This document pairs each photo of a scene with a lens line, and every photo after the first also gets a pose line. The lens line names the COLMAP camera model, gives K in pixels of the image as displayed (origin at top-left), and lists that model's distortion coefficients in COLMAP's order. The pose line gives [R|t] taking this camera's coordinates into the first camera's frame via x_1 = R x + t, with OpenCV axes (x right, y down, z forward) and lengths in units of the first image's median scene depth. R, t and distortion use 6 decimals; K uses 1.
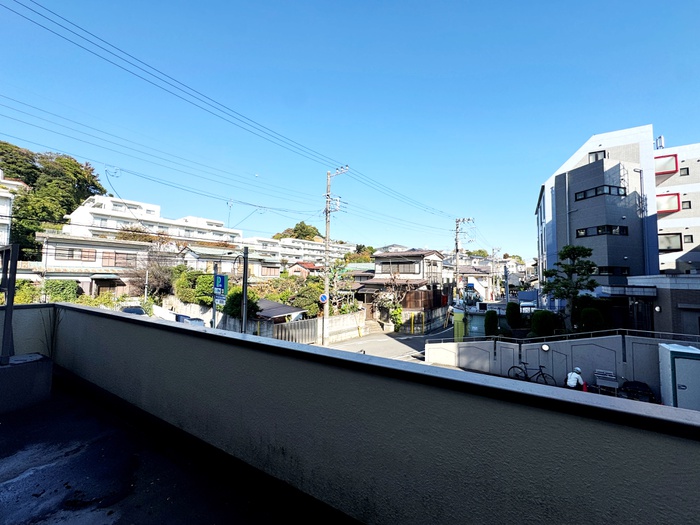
lens RADIAL K [[279.6, 0, 350.0], [0, 279.6, 262.5], [0, 0, 1]] dist [-0.003368, 0.000043]
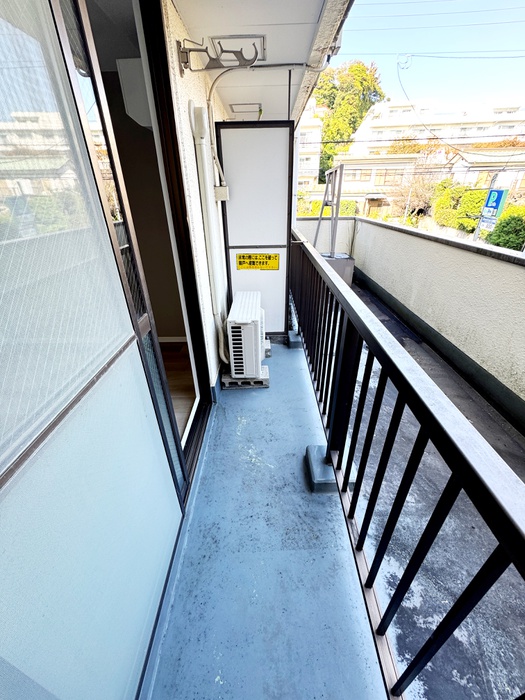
lens RADIAL K [[279.6, 0, 263.7], [0, 279.6, 349.1], [0, 0, 1]] dist [-0.003368, 0.000043]
pose [[0.494305, 0.398724, -0.772452, -0.002401], [0.068983, 0.867808, 0.492088, 0.001585], [0.866547, -0.296527, 0.401457, -0.009176]]
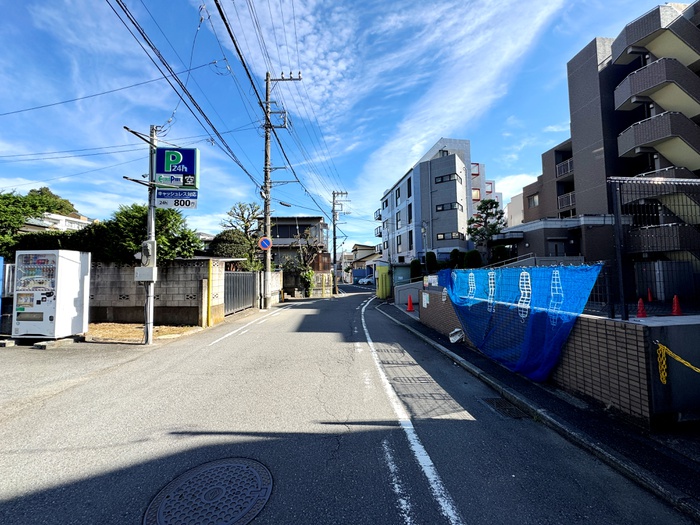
lens RADIAL K [[279.6, 0, 350.0], [0, 279.6, 262.5], [0, 0, 1]] dist [-0.003368, 0.000043]
pose [[0.756630, 0.004688, 0.653826, -0.260300], [-0.006344, 0.999980, 0.000173, 0.113765], [-0.653812, -0.004279, 0.756645, 0.203731]]
